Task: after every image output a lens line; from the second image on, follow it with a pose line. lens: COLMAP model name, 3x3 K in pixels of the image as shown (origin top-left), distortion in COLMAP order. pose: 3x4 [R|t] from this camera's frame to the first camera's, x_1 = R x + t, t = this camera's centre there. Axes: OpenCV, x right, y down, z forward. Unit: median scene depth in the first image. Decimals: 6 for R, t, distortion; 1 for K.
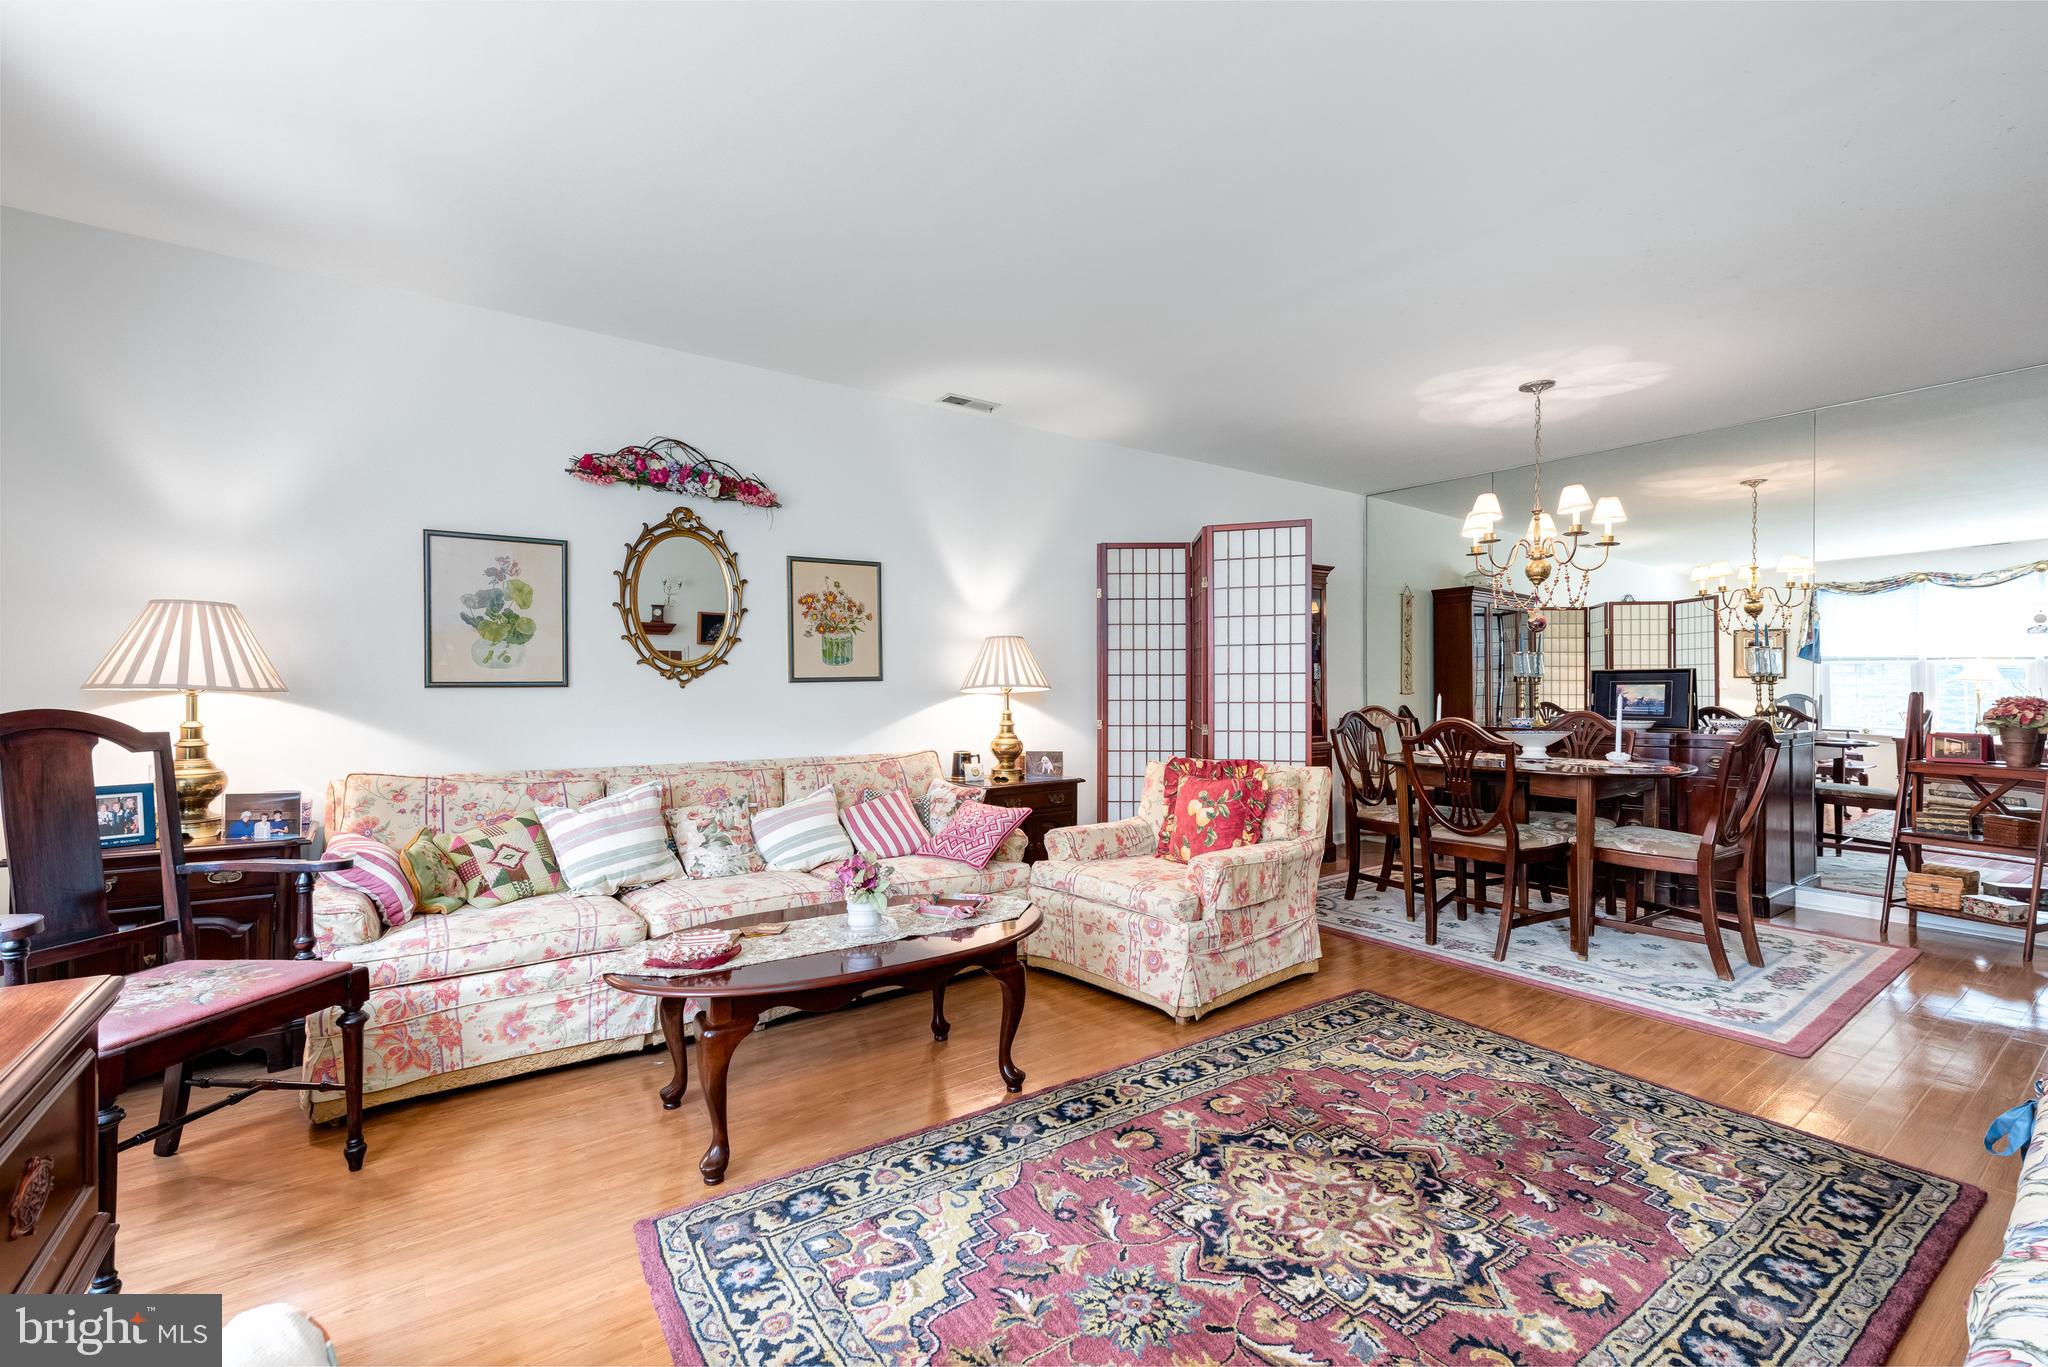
lens RADIAL K [[900.2, 0, 1020.7], [0, 900.2, 684.7], [0, 0, 1]] dist [0.010478, -0.004119]
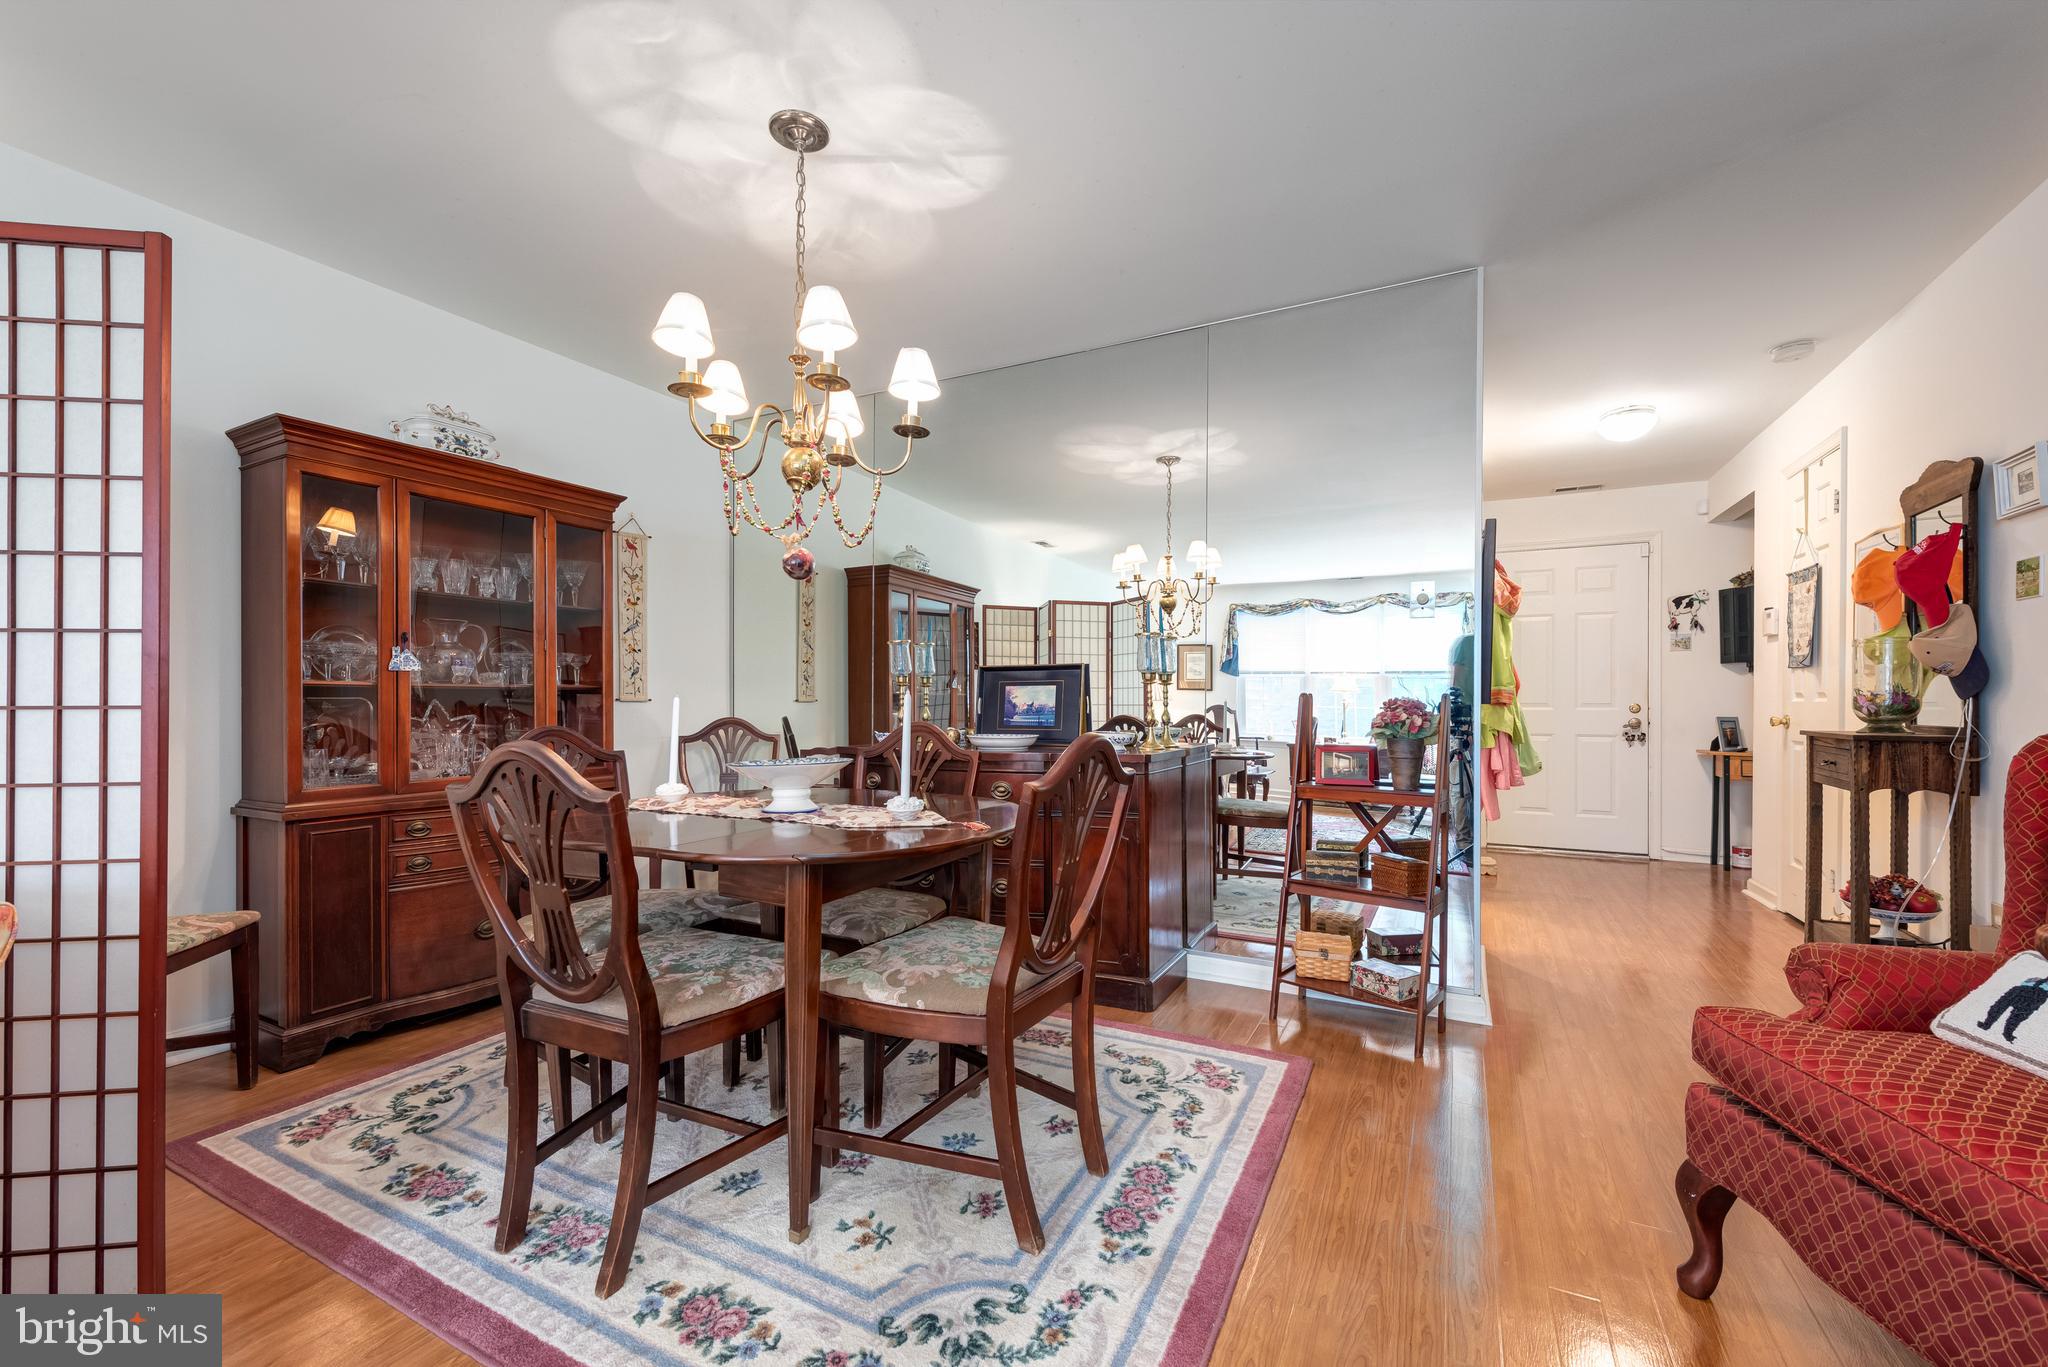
lens RADIAL K [[831.4, 0, 1041.5], [0, 831.4, 701.6], [0, 0, 1]] dist [0.010886, -0.000866]
pose [[0.888684, 0.001165, 0.458519, 0.542615], [-0.001845, 0.999998, 0.001035, 0.017641], [-0.458517, -0.001765, 0.888684, 0.554295]]
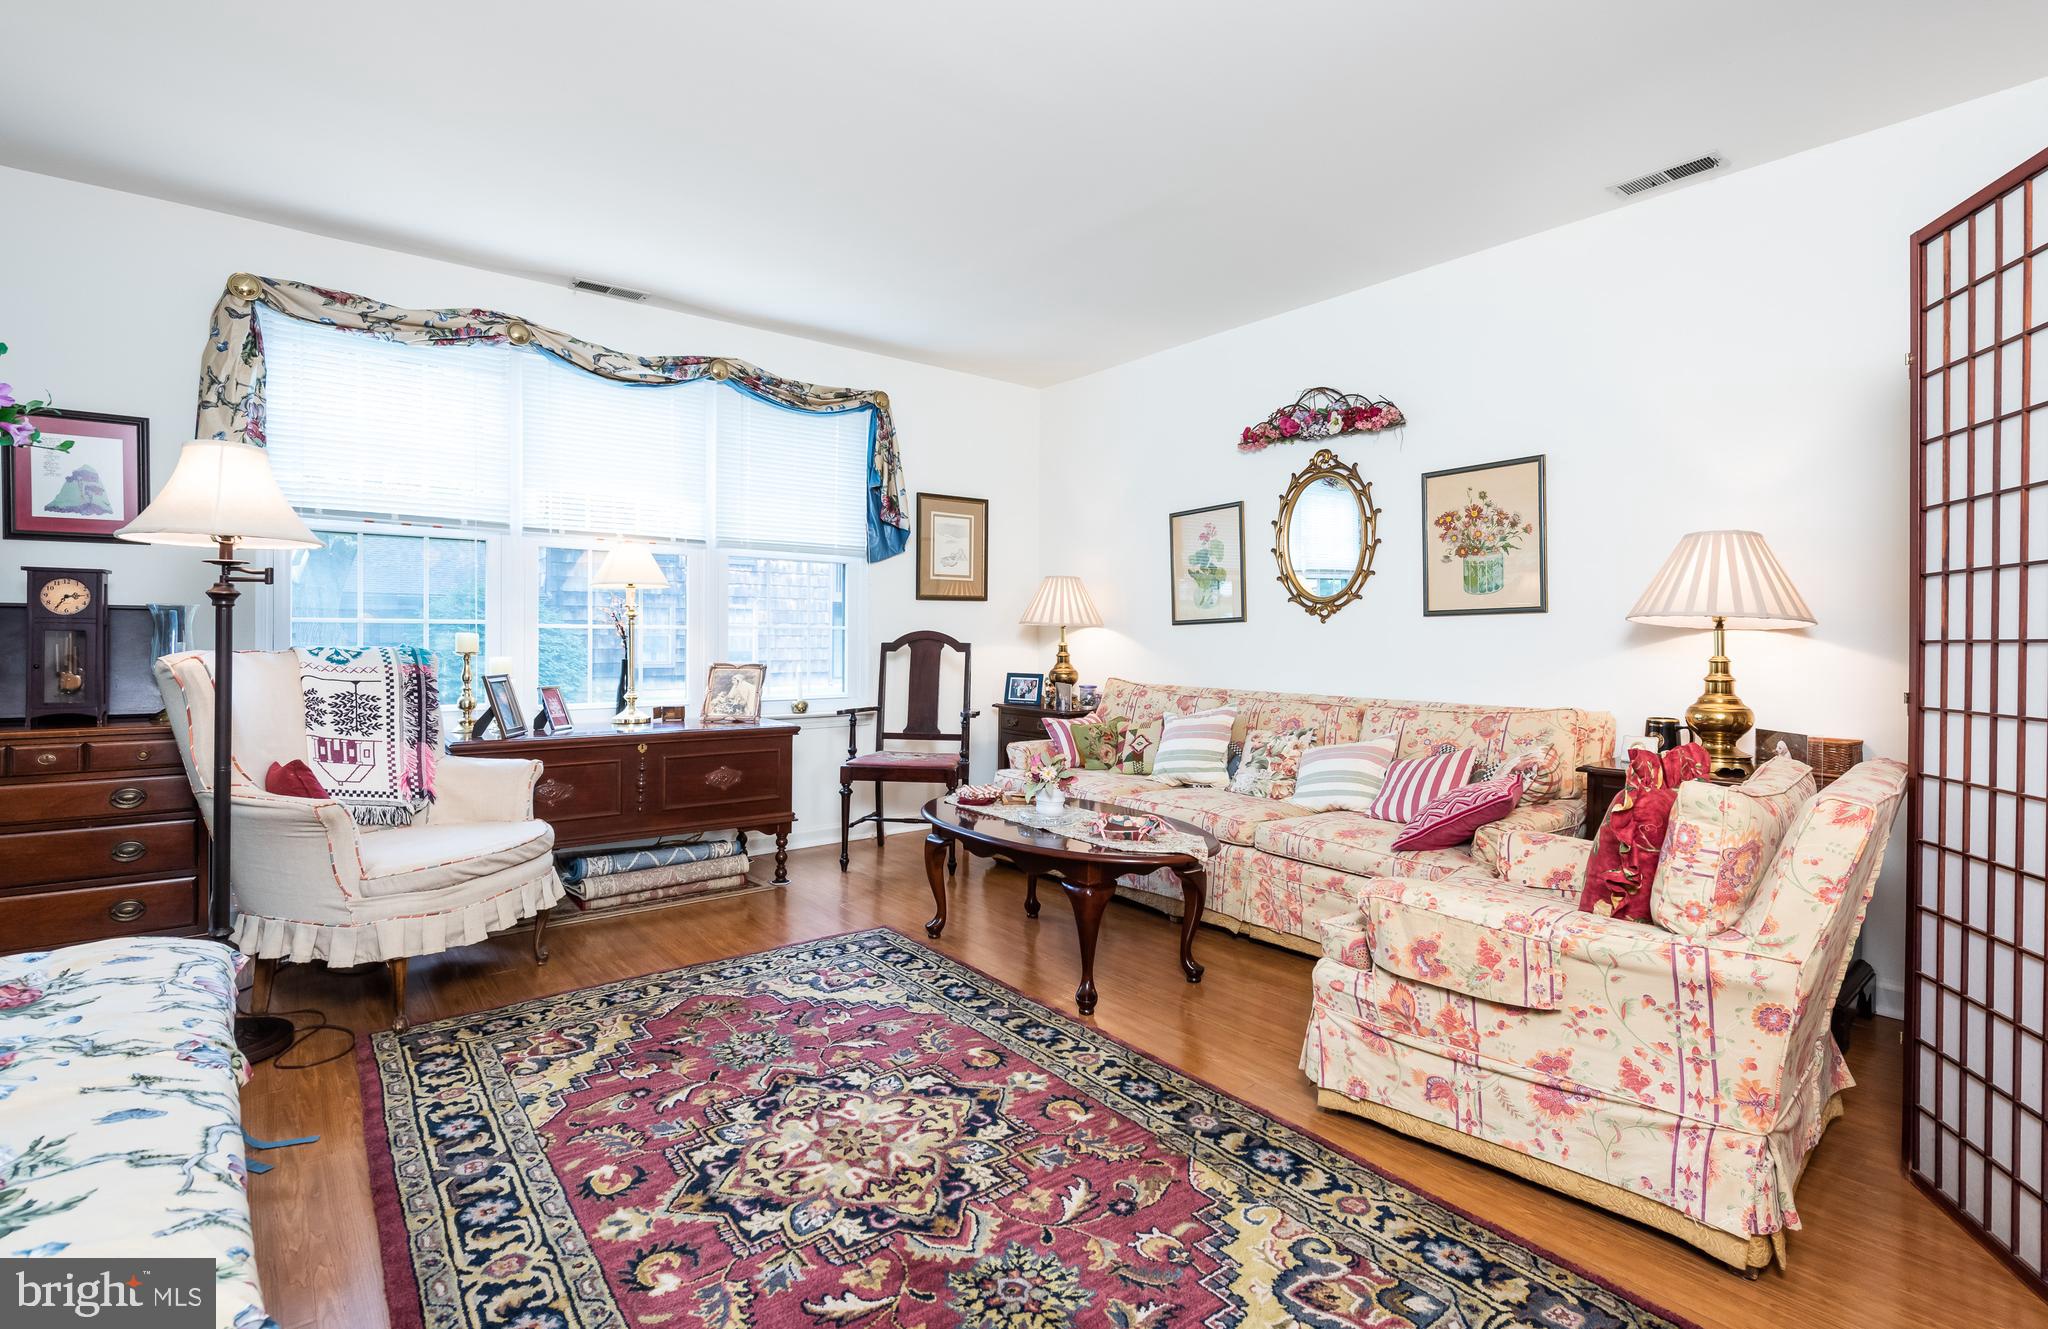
lens RADIAL K [[951.3, 0, 1007.1], [0, 951.3, 641.4], [0, 0, 1]] dist [0.006224, -0.002051]
pose [[0.034106, 0.005916, -0.999401, 0.738630], [-0.006578, 0.999962, 0.005694, 0.021742], [0.999397, 0.006380, 0.034144, 0.616193]]
